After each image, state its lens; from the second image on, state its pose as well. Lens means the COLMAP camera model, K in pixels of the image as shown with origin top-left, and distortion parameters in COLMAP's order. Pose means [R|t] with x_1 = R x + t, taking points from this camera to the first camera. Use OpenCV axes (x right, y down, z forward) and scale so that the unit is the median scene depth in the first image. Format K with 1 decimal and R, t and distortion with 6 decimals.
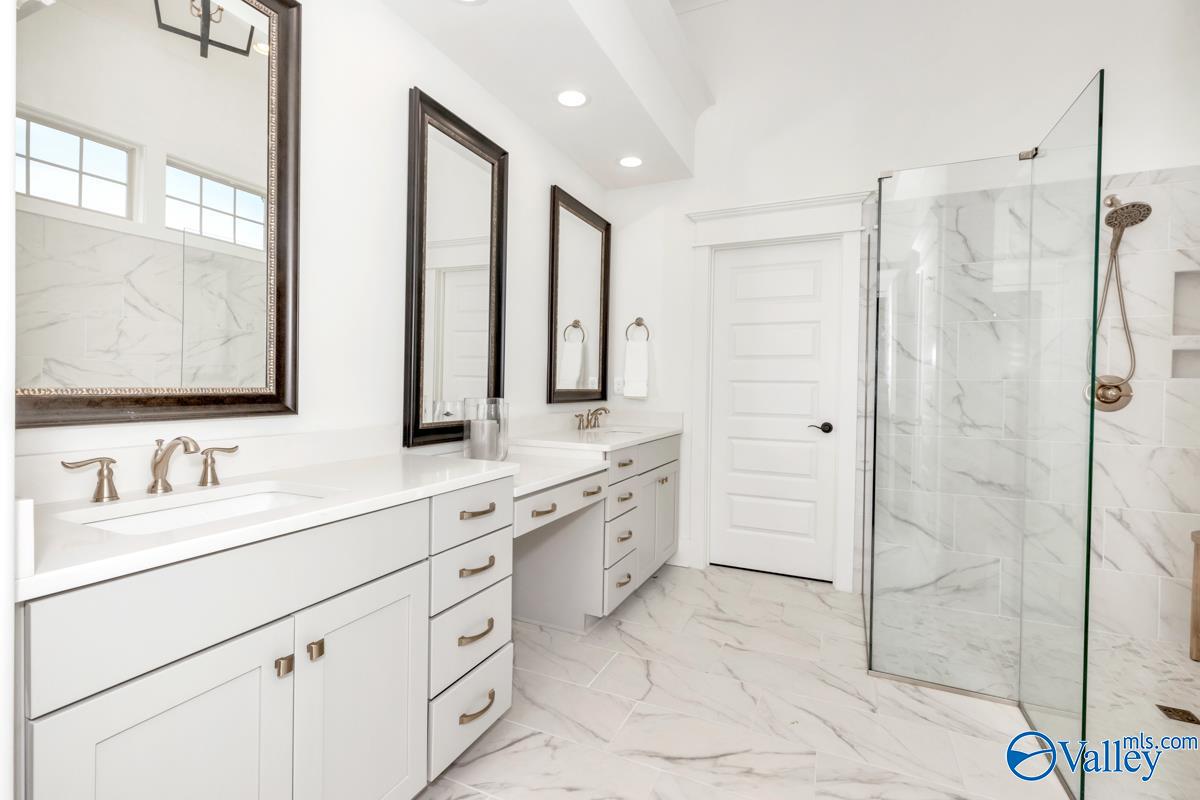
lens RADIAL K [[541.3, 0, 593.7], [0, 541.3, 393.2], [0, 0, 1]] dist [0.000808, -0.001819]
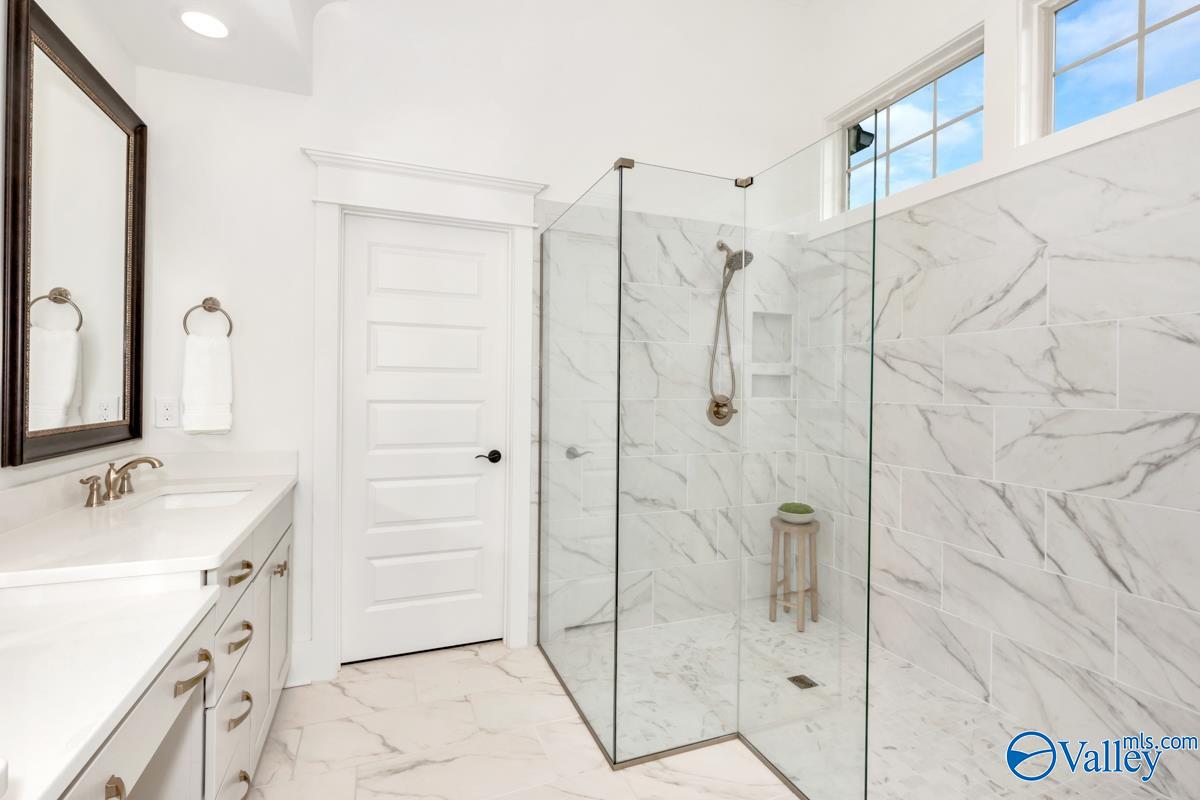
lens RADIAL K [[541.3, 0, 590.2], [0, 541.3, 391.6], [0, 0, 1]] dist [0.000808, -0.001819]
pose [[0.689925, -0.010359, 0.723806, -0.076249], [0.008725, 0.999944, 0.005994, -0.043257], [-0.723828, 0.002180, 0.689977, 0.344704]]
